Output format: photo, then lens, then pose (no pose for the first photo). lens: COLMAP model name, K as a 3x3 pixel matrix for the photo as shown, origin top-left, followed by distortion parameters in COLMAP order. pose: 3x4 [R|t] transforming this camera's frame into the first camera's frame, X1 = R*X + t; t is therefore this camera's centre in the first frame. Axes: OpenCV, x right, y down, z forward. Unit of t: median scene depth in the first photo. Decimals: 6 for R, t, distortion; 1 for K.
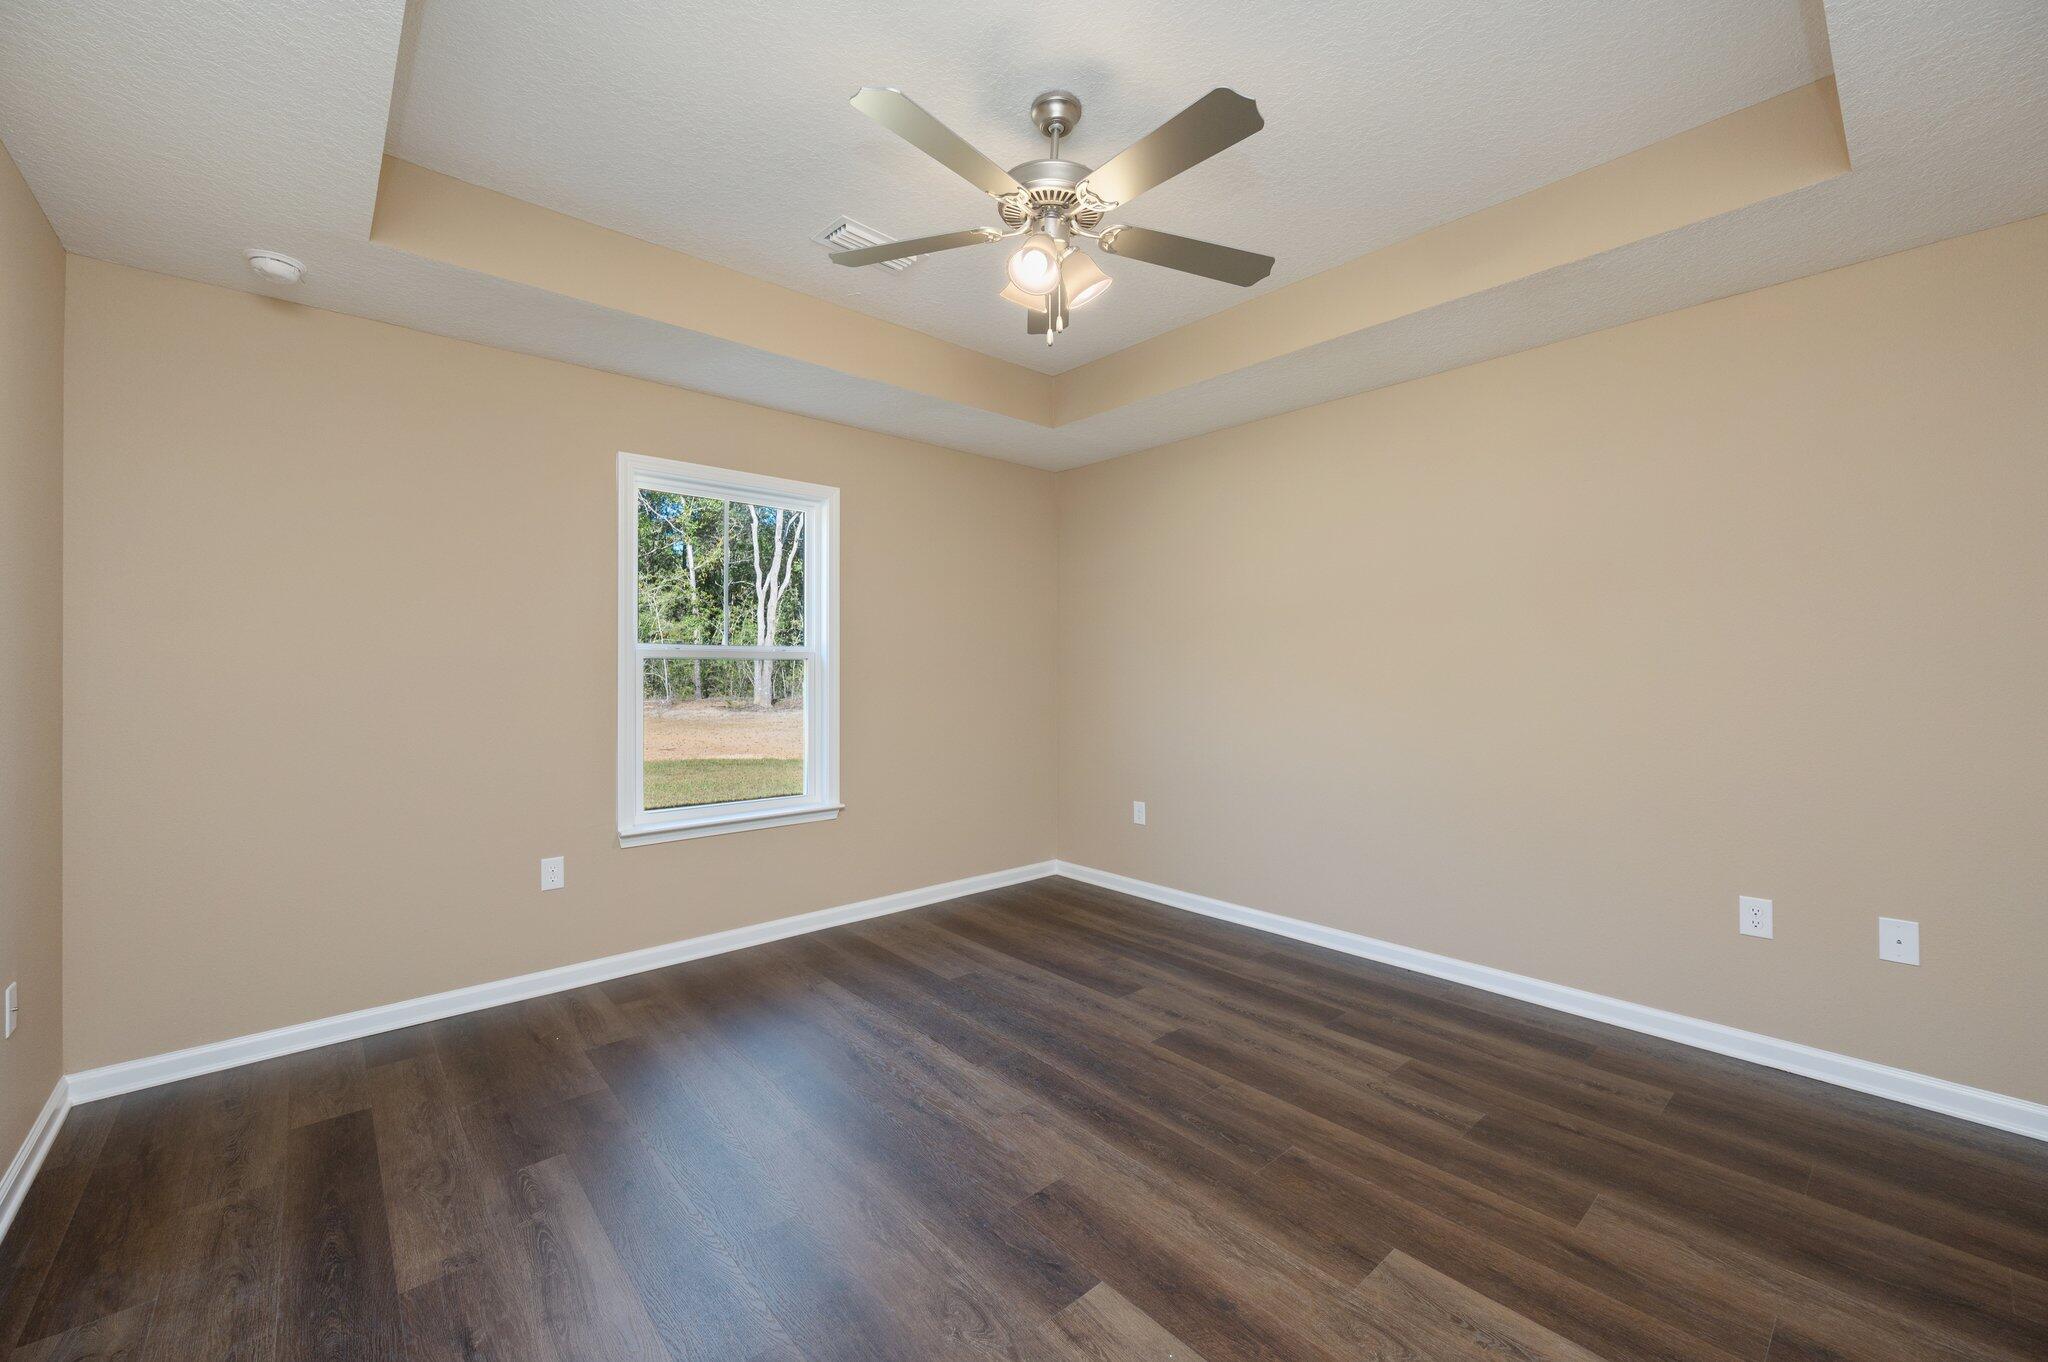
lens RADIAL K [[814.1, 0, 1012.8], [0, 814.1, 649.2], [0, 0, 1]] dist [0.003355, -0.000277]
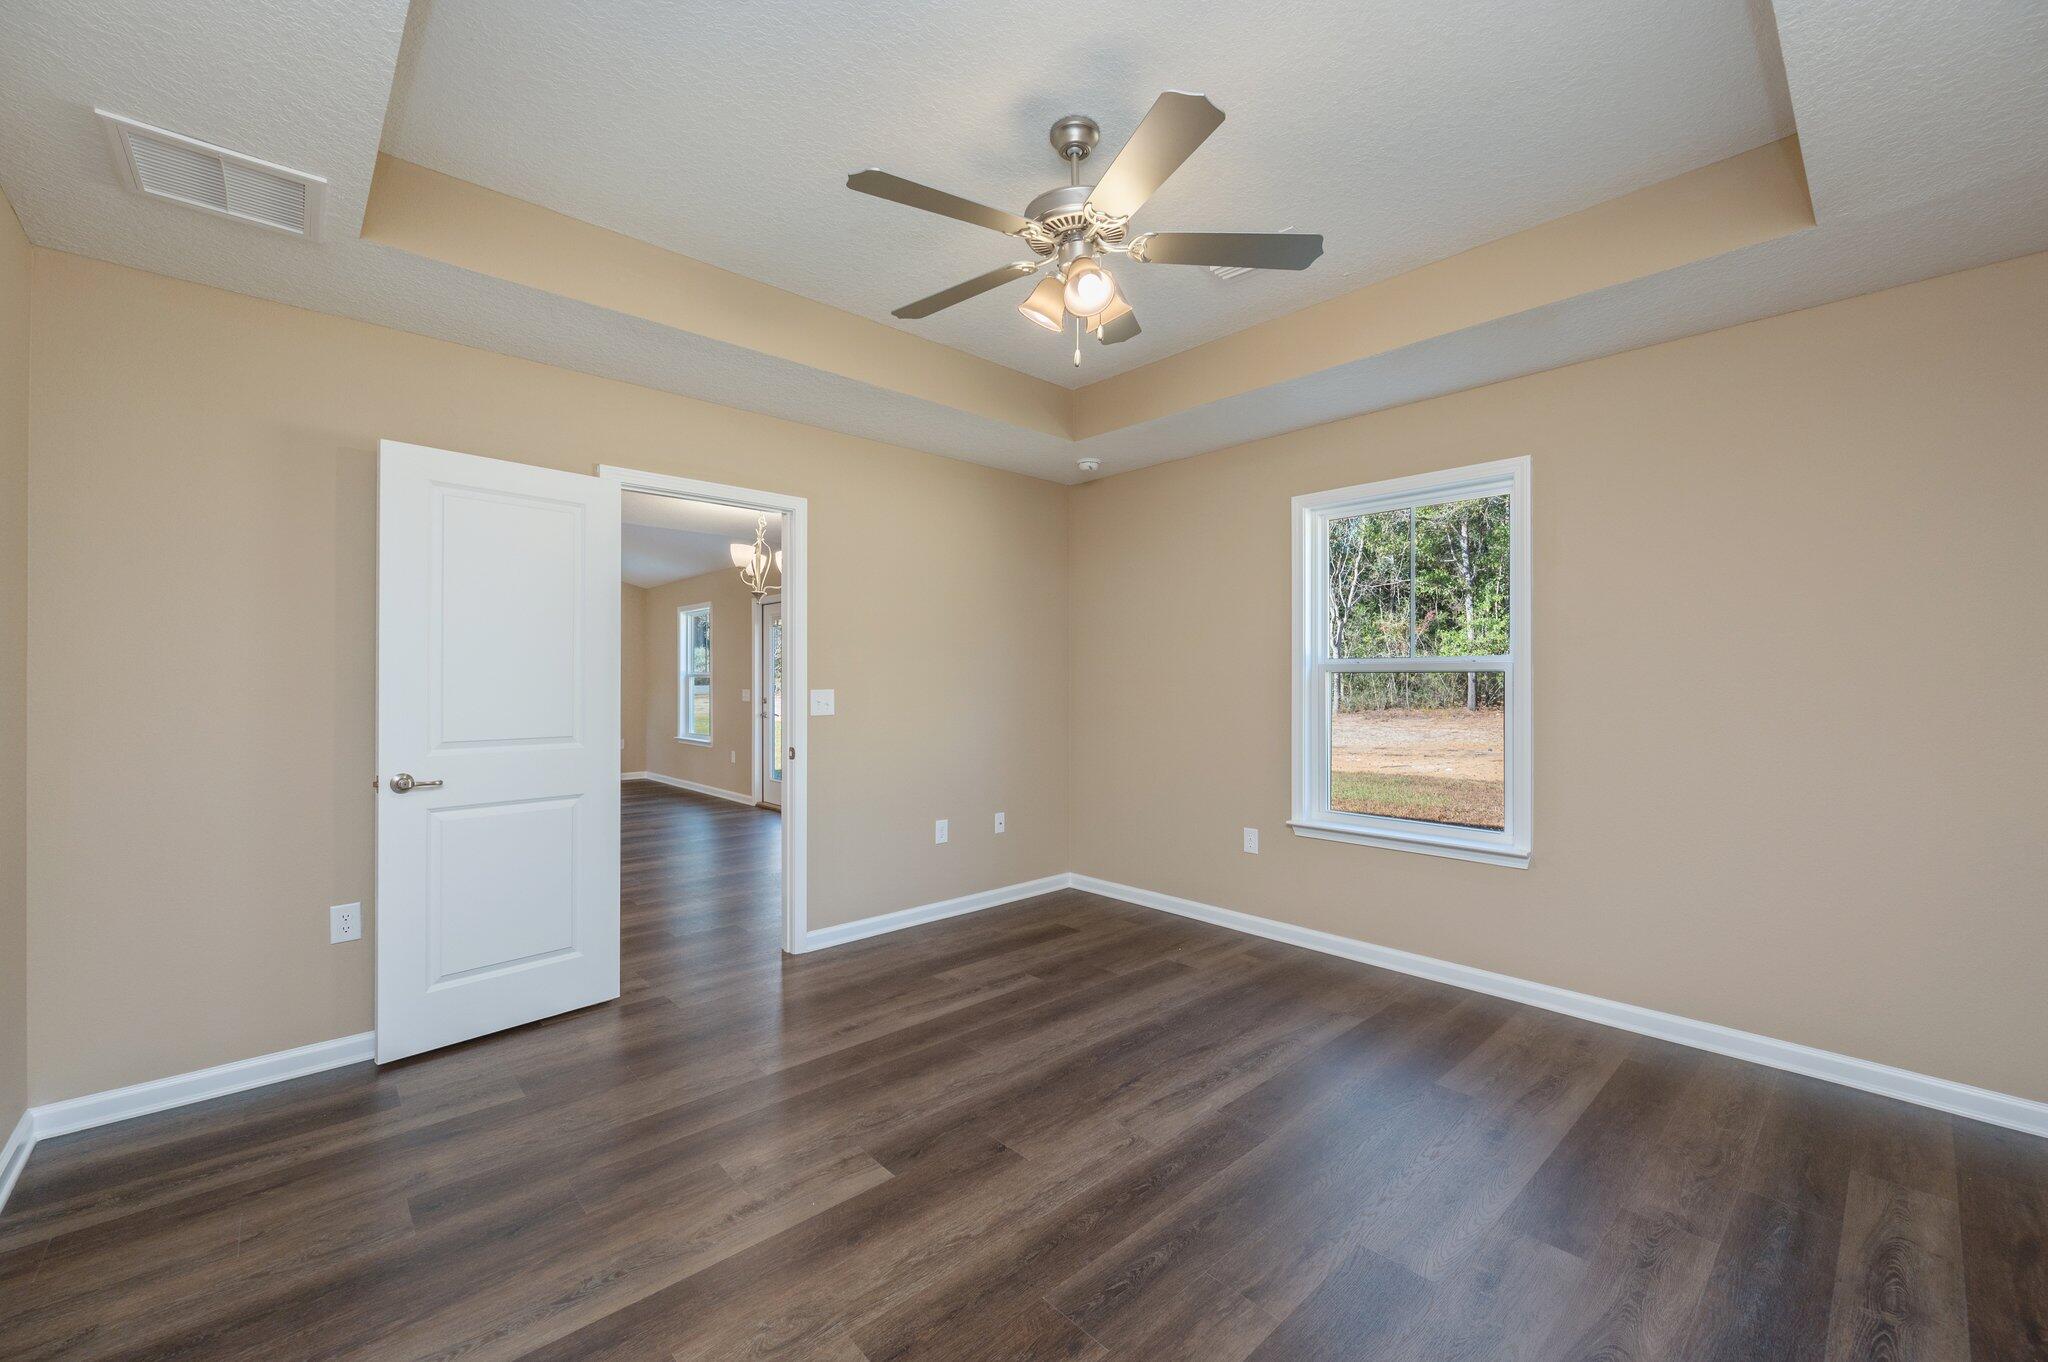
lens RADIAL K [[814.1, 0, 1027.4], [0, 814.1, 668.3], [0, 0, 1]] dist [0.003355, -0.000277]
pose [[0.033348, -0.013328, -0.999355, 0.966078], [0.022911, 0.999659, -0.012567, 0.015430], [0.999181, -0.022477, 0.033641, 0.831551]]
